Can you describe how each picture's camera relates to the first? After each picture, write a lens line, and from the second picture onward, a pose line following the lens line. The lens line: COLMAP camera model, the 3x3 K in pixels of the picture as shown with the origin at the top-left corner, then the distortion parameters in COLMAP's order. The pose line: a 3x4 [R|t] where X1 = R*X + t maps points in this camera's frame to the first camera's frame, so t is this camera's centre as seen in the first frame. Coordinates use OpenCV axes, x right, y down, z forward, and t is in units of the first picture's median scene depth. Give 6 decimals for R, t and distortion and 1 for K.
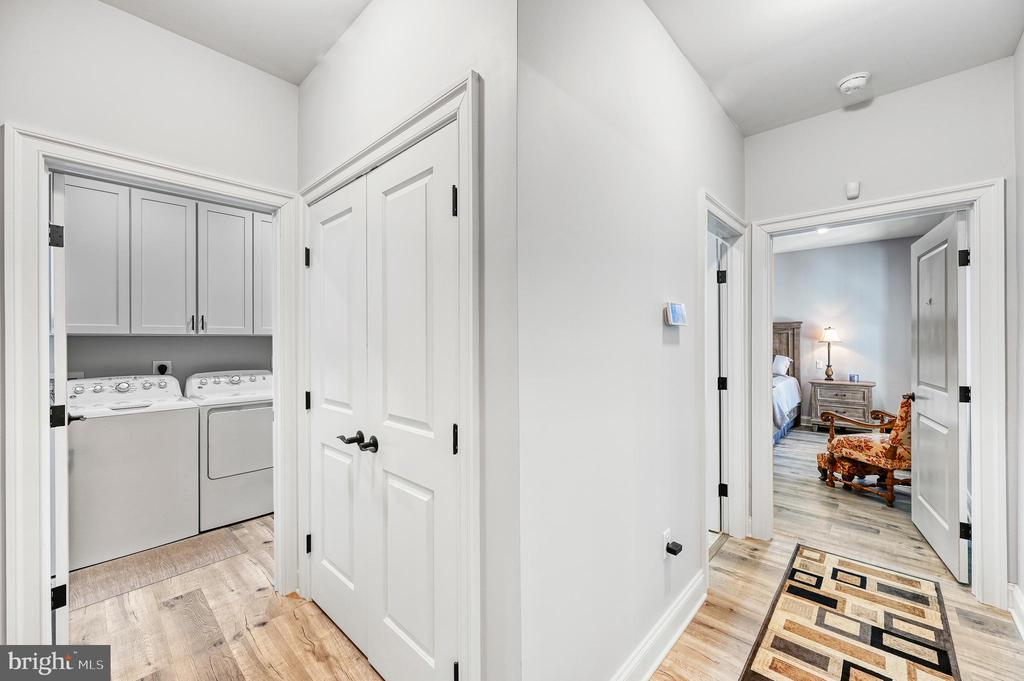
lens RADIAL K [[402.0, 0, 512.2], [0, 402.0, 338.3], [0, 0, 1]] dist [-0.000421, -0.000131]
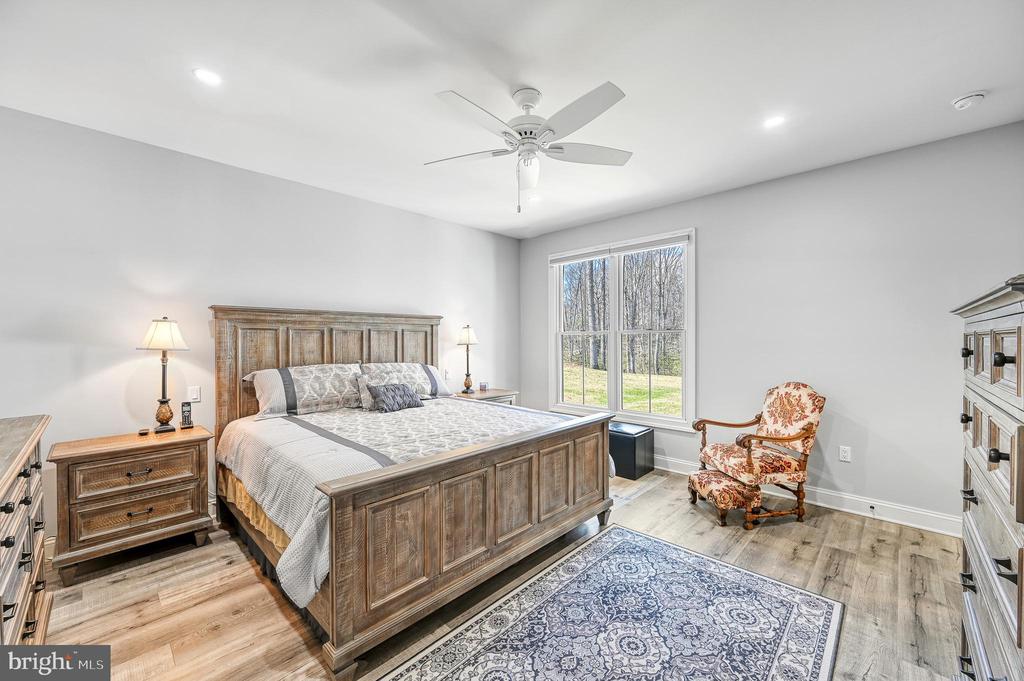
lens RADIAL K [[402.0, 0, 510.6], [0, 402.0, 343.4], [0, 0, 1]] dist [-0.000421, -0.000131]
pose [[0.019875, -0.001599, 0.999801, 0.005426], [-0.001583, 0.999997, 0.001631, 0.006305], [-0.999801, -0.001615, 0.019872, 0.918077]]
